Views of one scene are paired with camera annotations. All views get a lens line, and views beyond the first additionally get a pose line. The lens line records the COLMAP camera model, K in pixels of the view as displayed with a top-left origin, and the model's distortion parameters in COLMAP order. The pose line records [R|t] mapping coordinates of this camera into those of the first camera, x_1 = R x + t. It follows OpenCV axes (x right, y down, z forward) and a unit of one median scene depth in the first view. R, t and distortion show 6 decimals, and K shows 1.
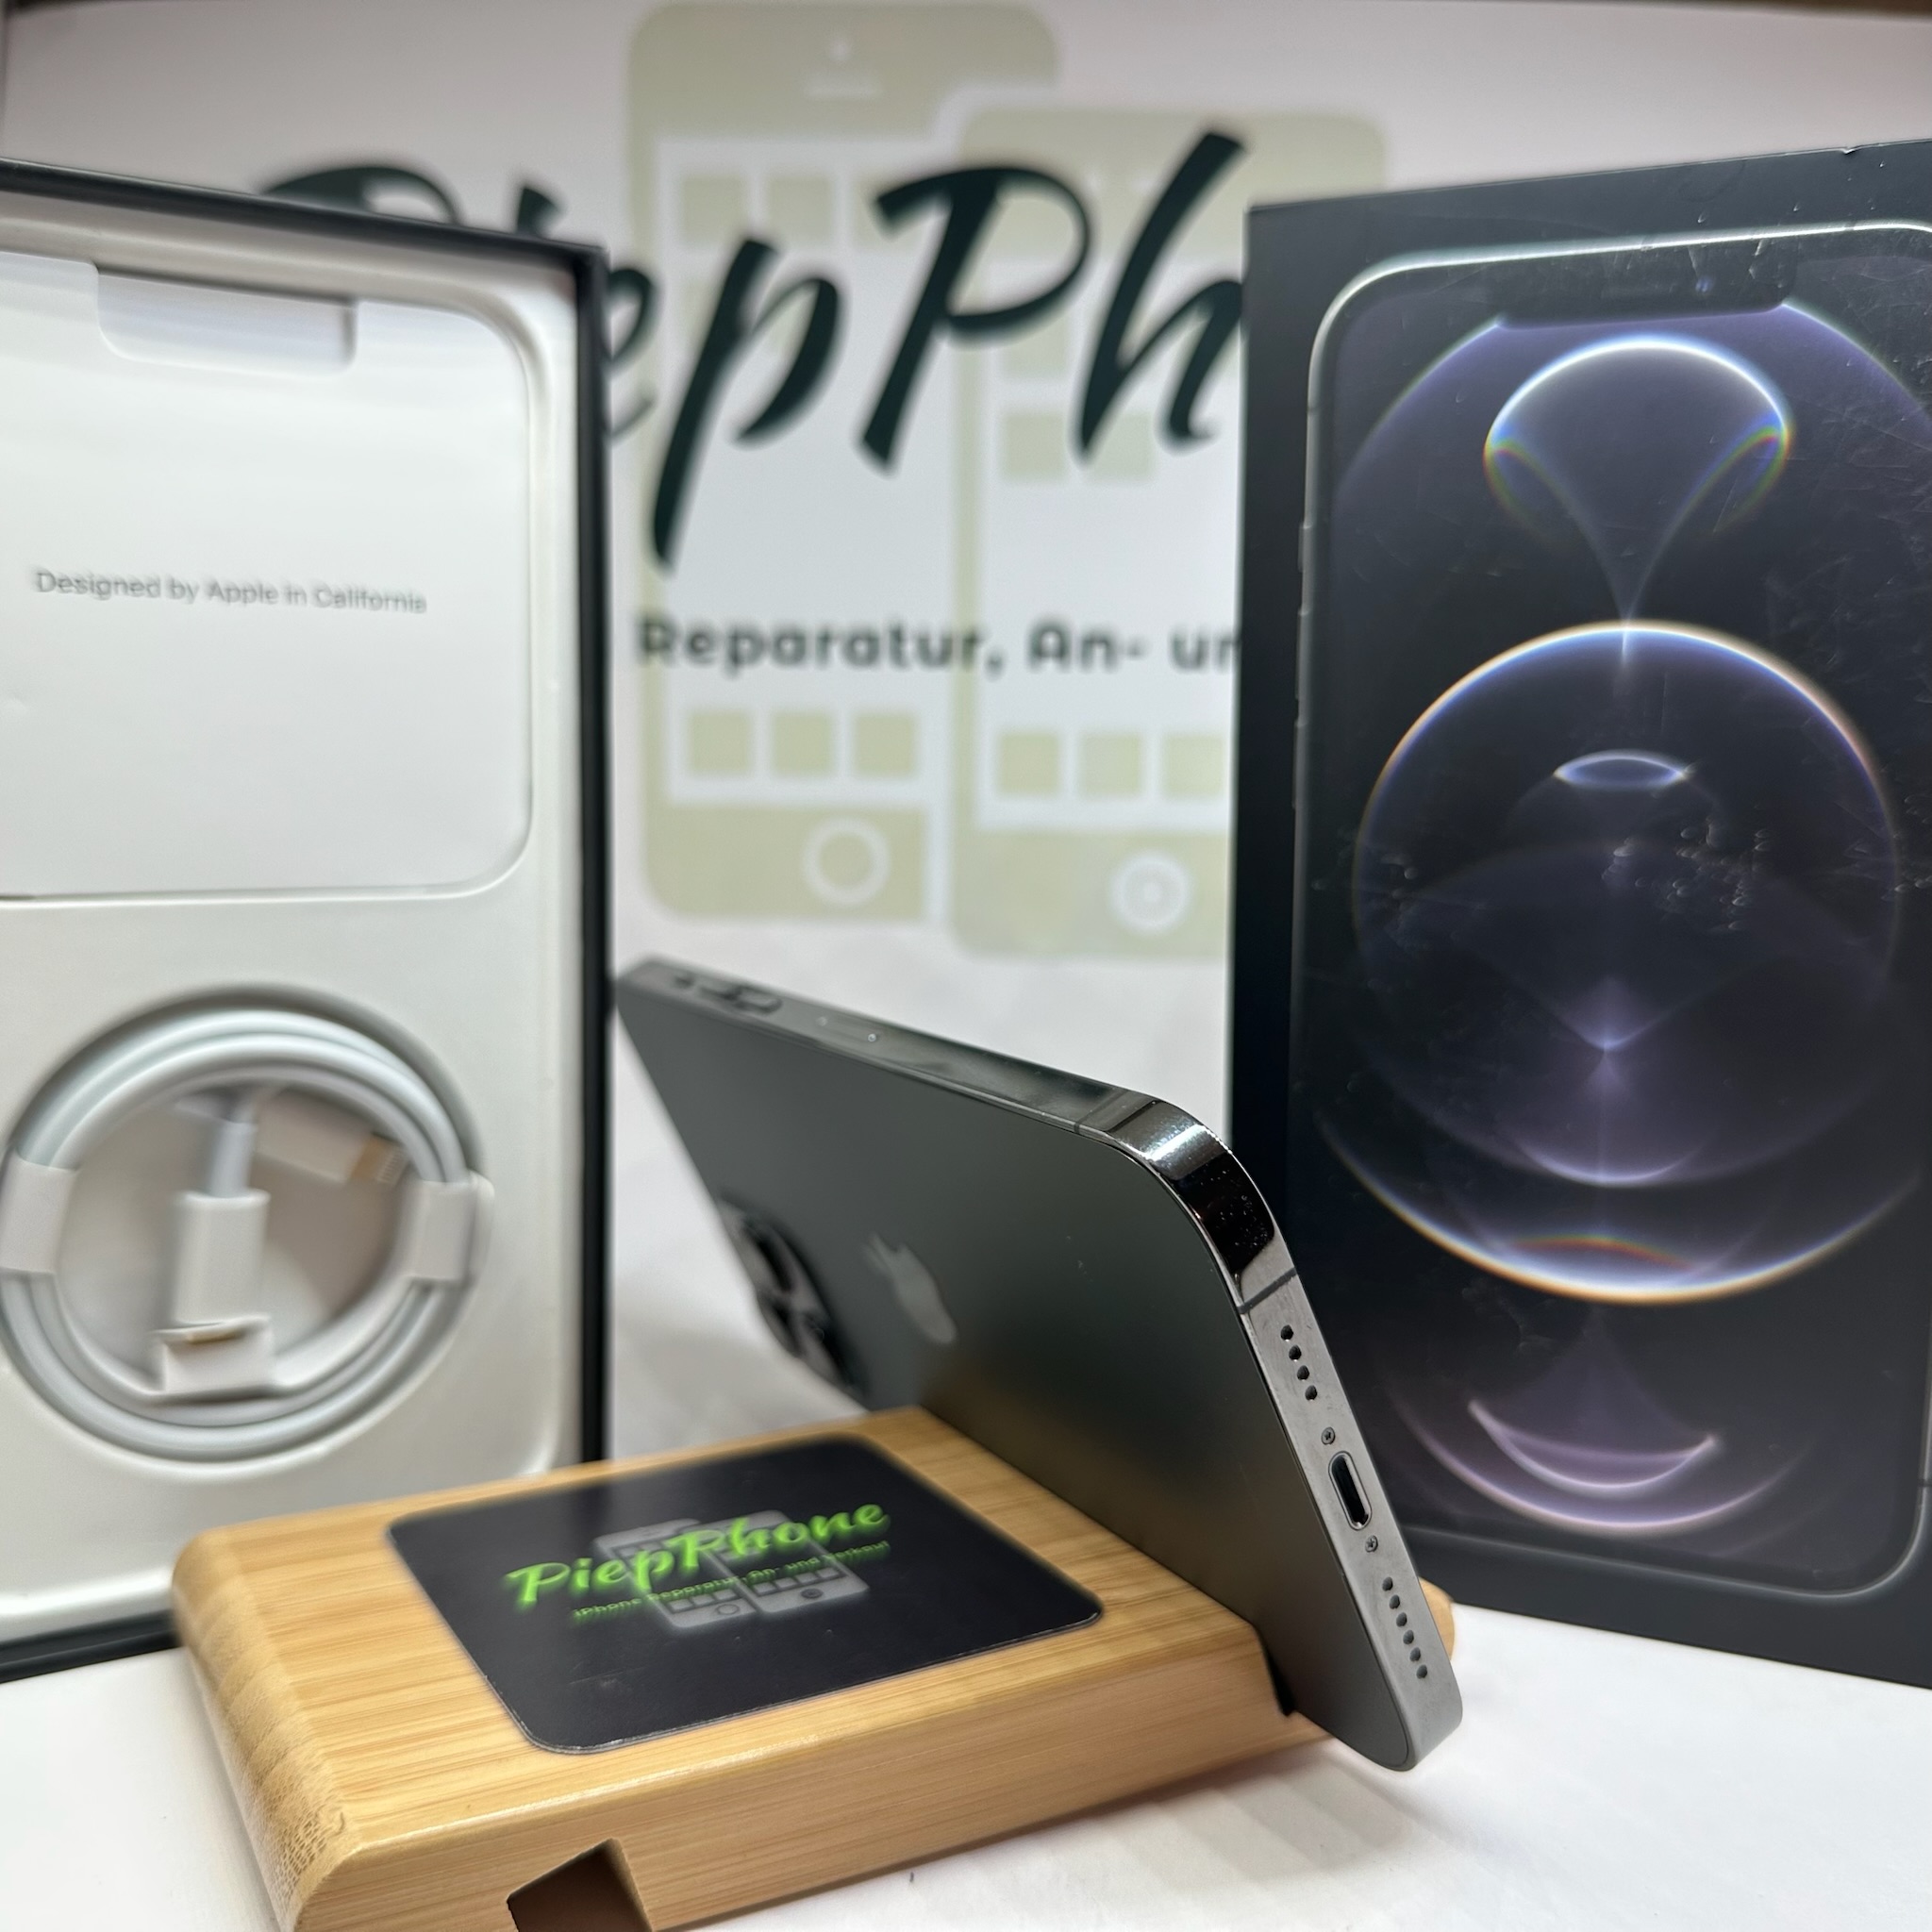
lens RADIAL K [[1883.6, 0, 966.0], [0, 1883.6, 966.0], [0, 0, 1]] dist [-0.004647, -0.083797]
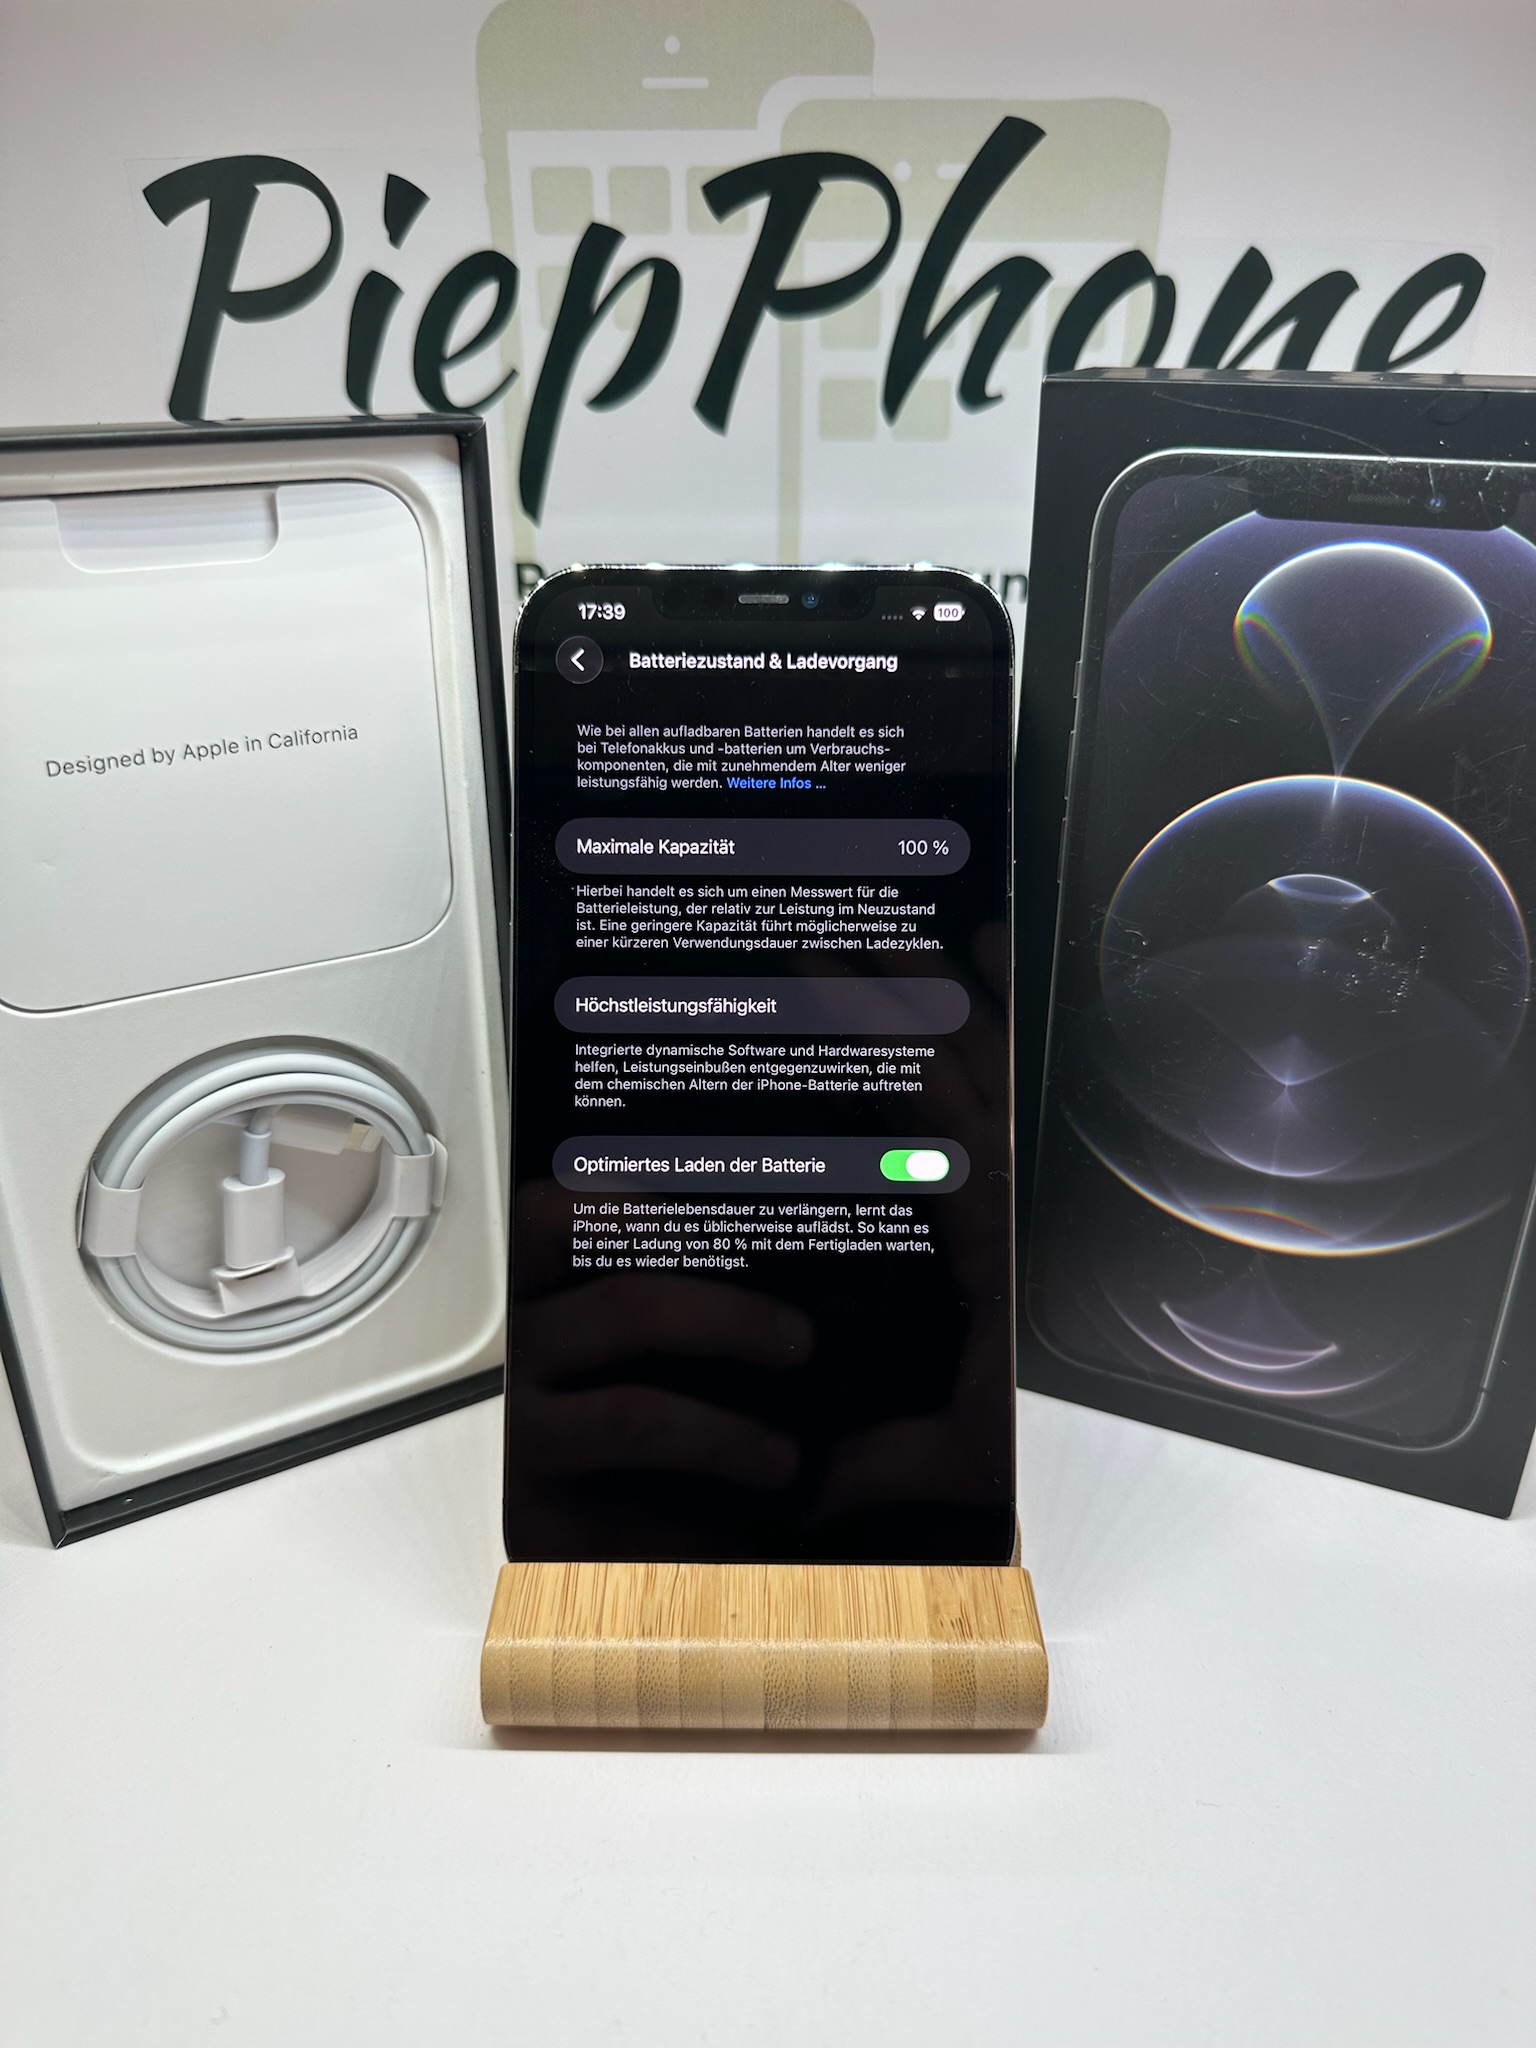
lens RADIAL K [[1461.3, 0, 758.5], [0, 1461.3, 1024.5], [0, 0, 1]] dist [-0.002306, -0.067185]
pose [[0.999846, -0.008012, -0.015621, -0.012298], [0.012520, 0.949165, 0.314530, -0.317223], [0.012307, -0.314677, 0.949119, 0.038855]]
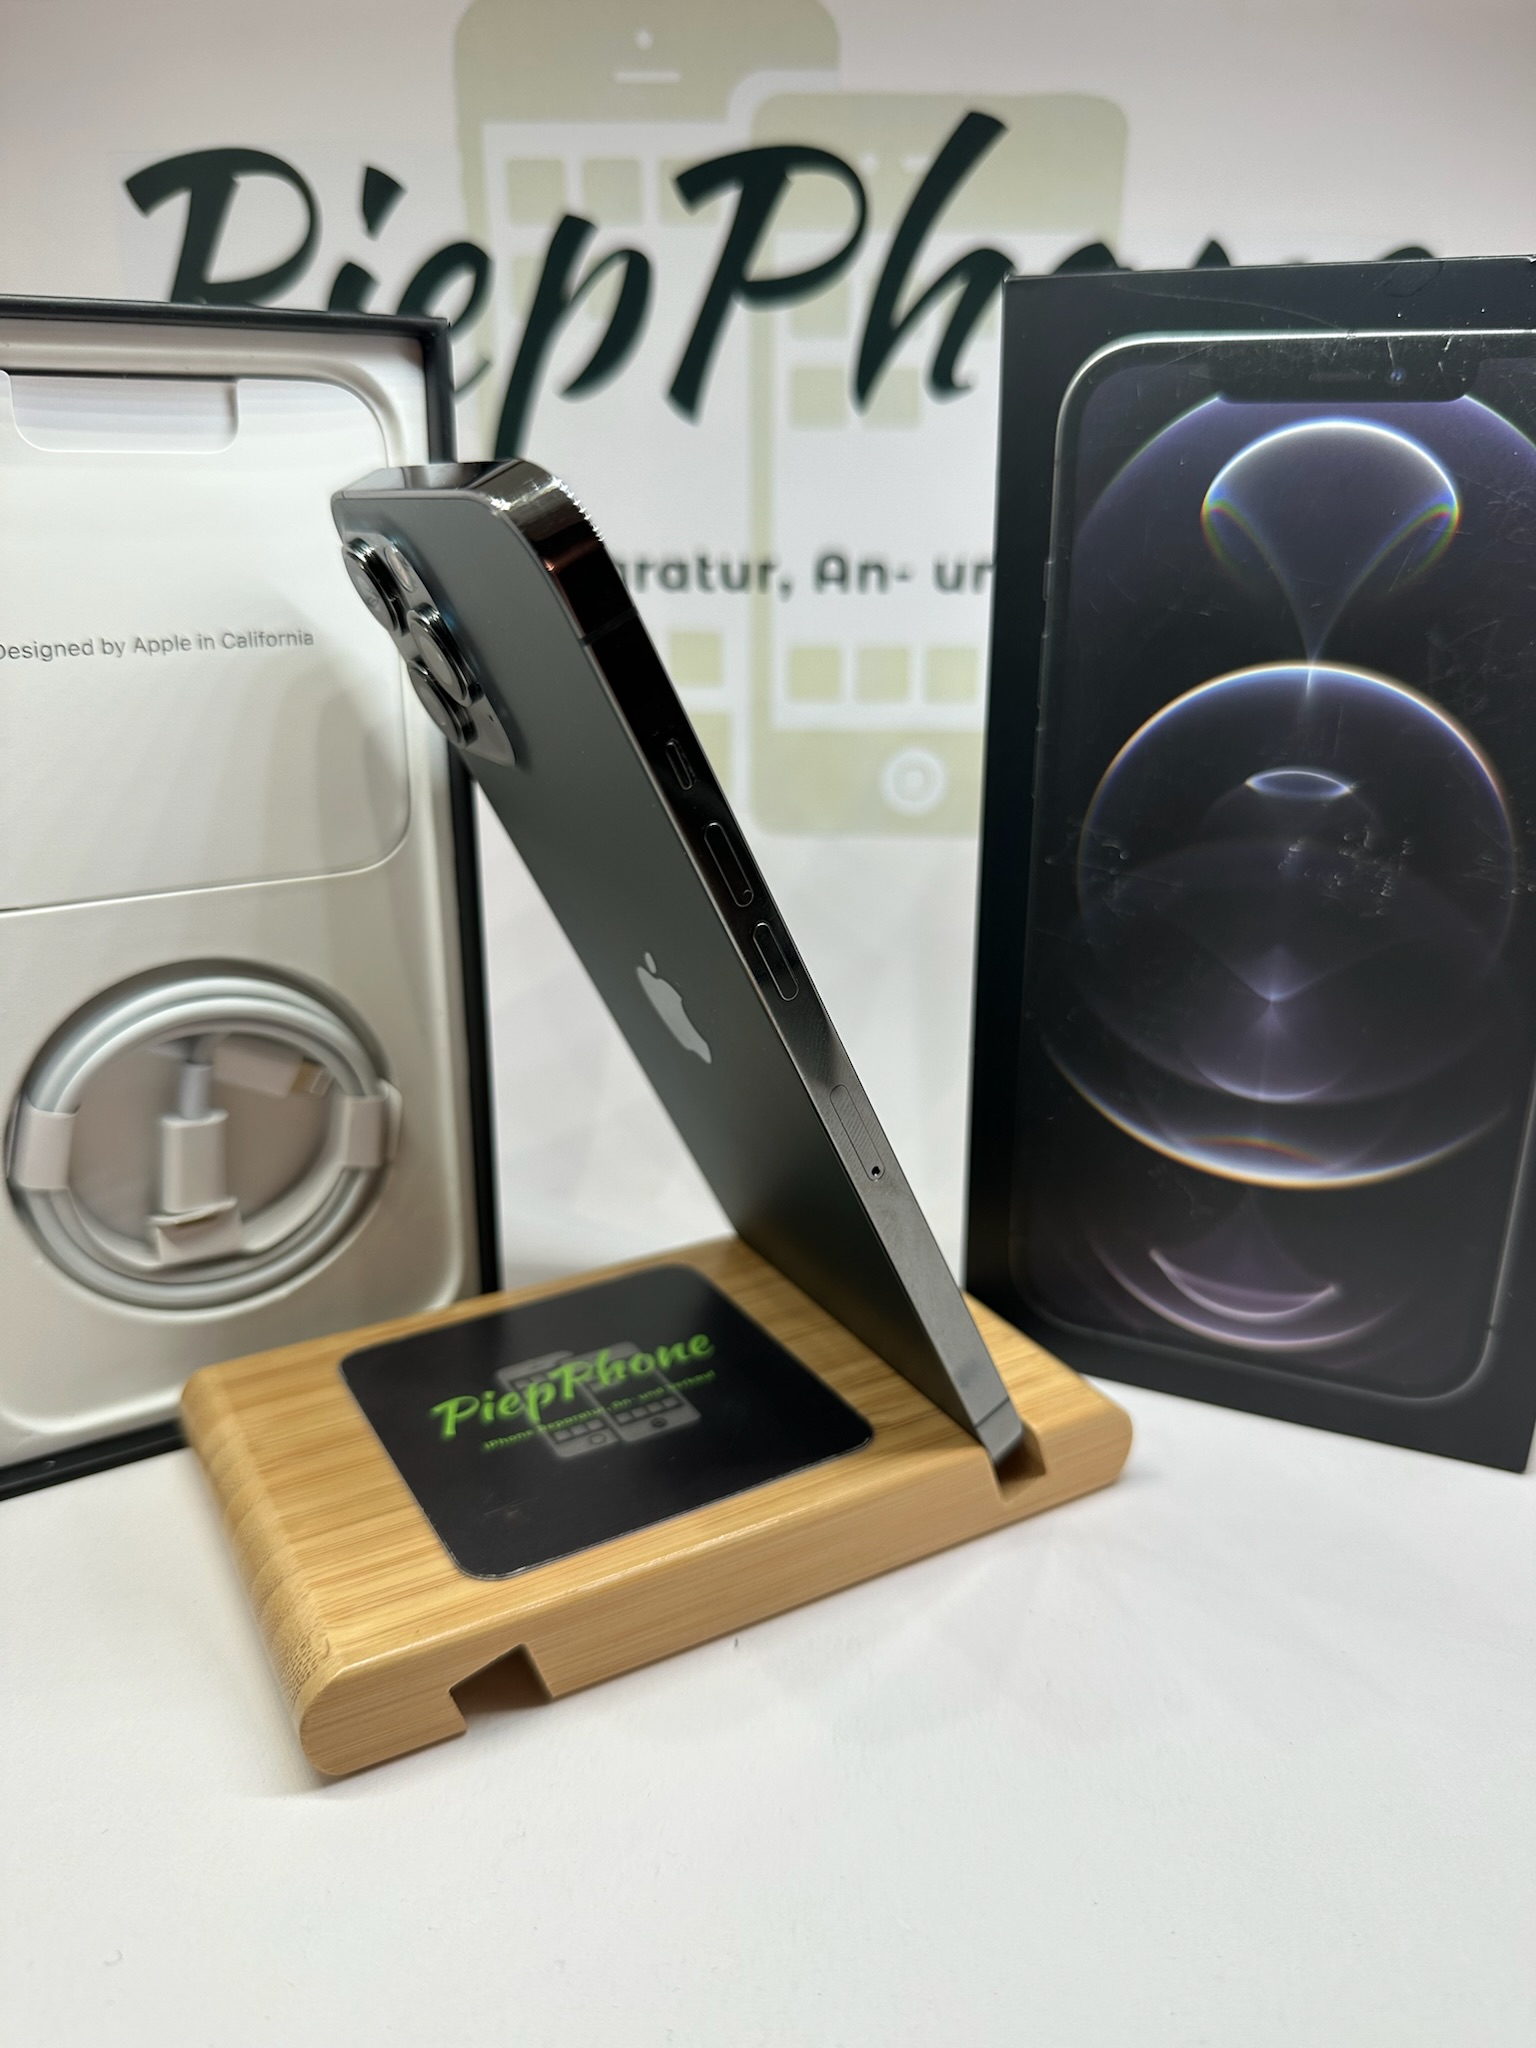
lens RADIAL K [[1486.0, 0, 768.0], [0, 1486.0, 1024.0], [0, 0, 1]] dist [-0.025850, -0.033983]
pose [[0.999928, -0.011951, 0.001159, -0.001233], [0.011380, 0.974030, 0.226133, -0.167598], [-0.003831, -0.226103, 0.974096, 0.023499]]
